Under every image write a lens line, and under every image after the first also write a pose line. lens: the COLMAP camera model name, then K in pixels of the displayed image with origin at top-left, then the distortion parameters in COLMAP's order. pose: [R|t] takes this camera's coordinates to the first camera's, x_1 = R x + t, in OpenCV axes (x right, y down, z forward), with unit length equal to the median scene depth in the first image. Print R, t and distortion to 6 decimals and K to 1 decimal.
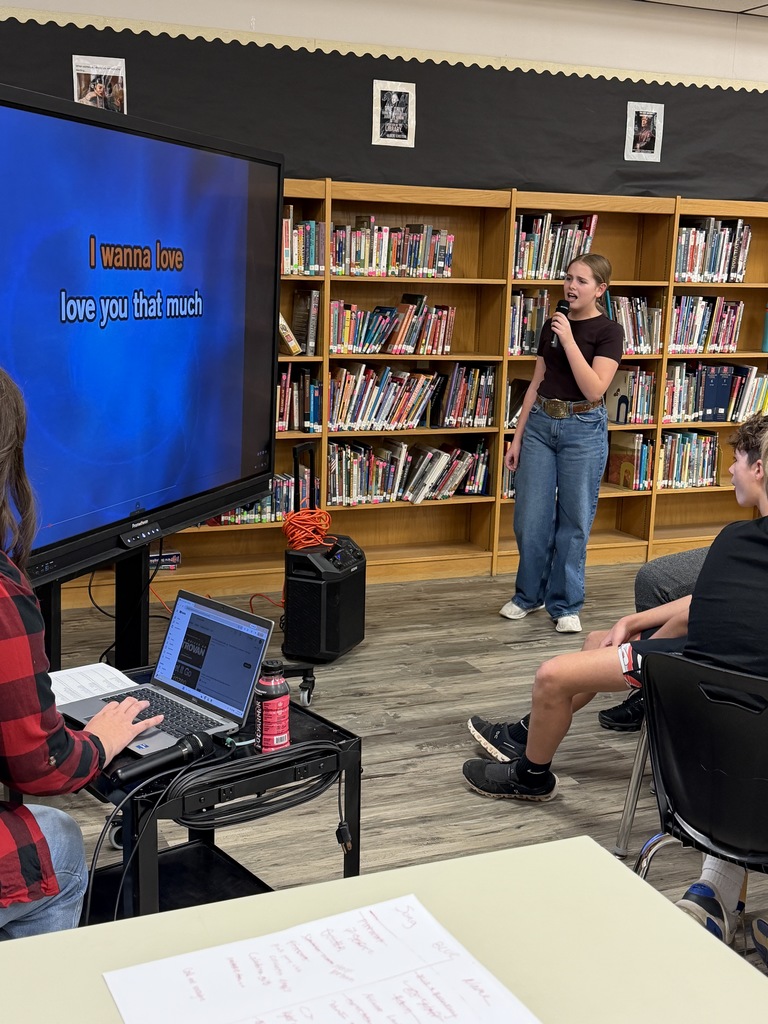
lens RADIAL K [[1233.8, 0, 379.6], [0, 1233.8, 516.3], [0, 0, 1]] dist [0.210542, -0.479418]
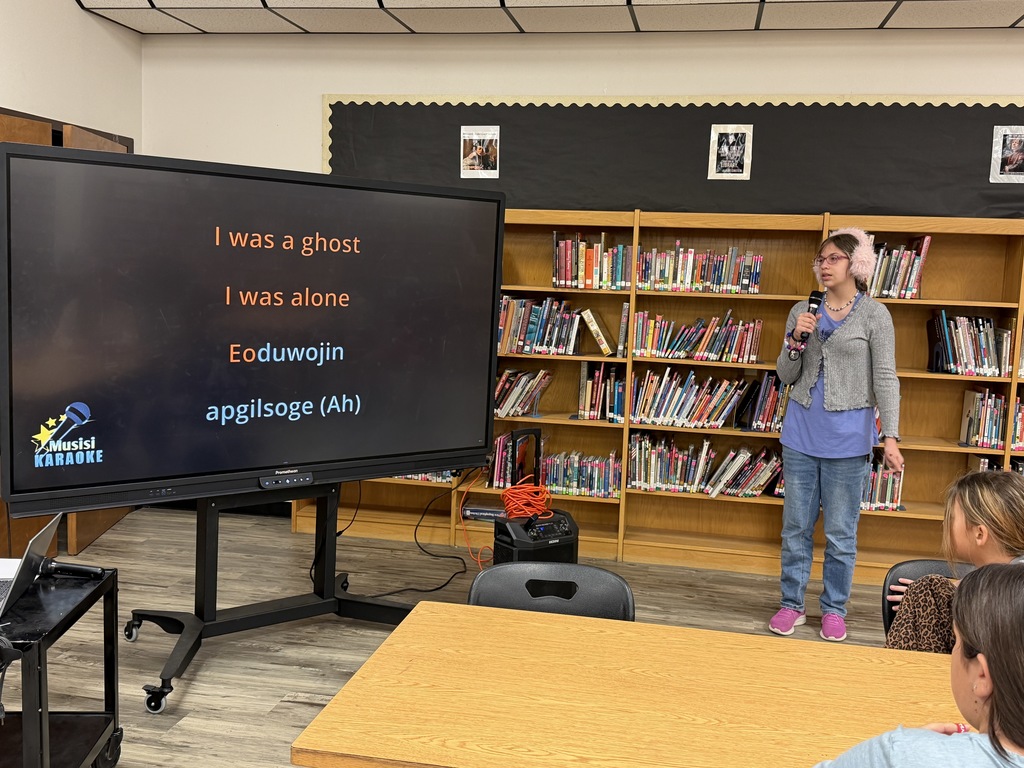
lens RADIAL K [[1023.8, 0, 512.0], [0, 1023.8, 384.0], [0, 0, 1]] dist [0.175493, -0.348388]
pose [[0.829454, 0.066645, -0.554584, 0.380431], [-0.123592, 0.990145, -0.065861, -0.027475], [0.544730, 0.123171, 0.829517, 0.141301]]
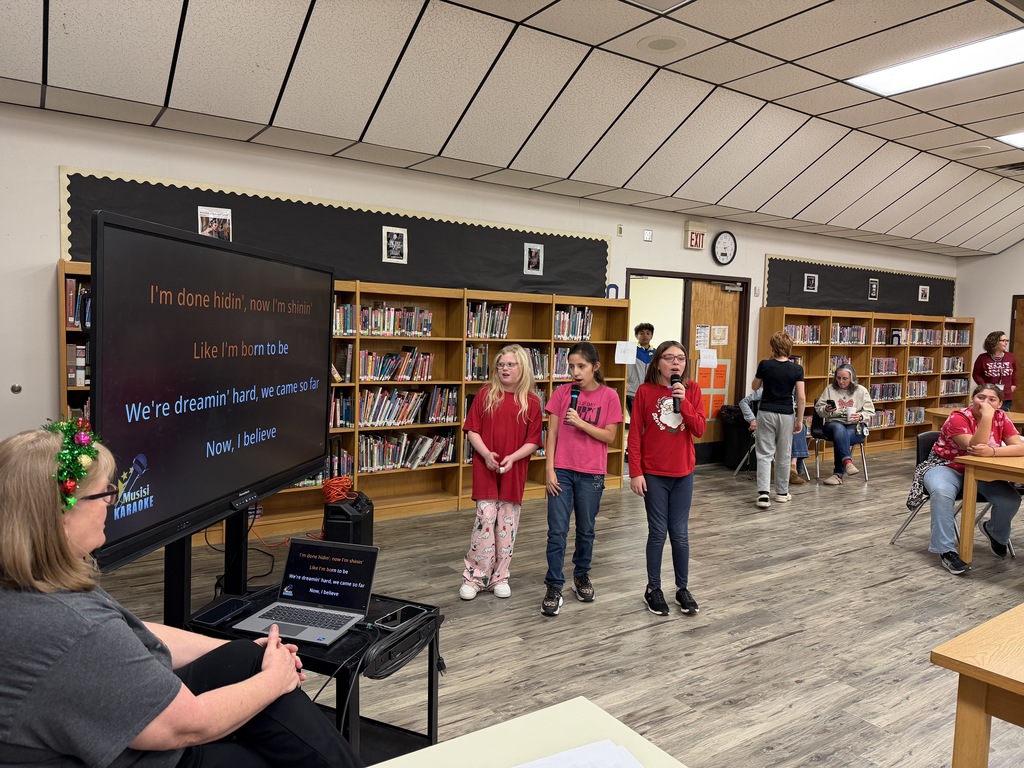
lens RADIAL K [[716.9, 0, 514.9], [0, 716.9, 385.3], [0, 0, 1]] dist [0.194236, -0.414694]
pose [[0.981129, -0.013088, 0.192910, -0.021664], [0.035328, 0.993046, -0.112302, -0.008619], [-0.190098, 0.116998, 0.974769, 0.010661]]
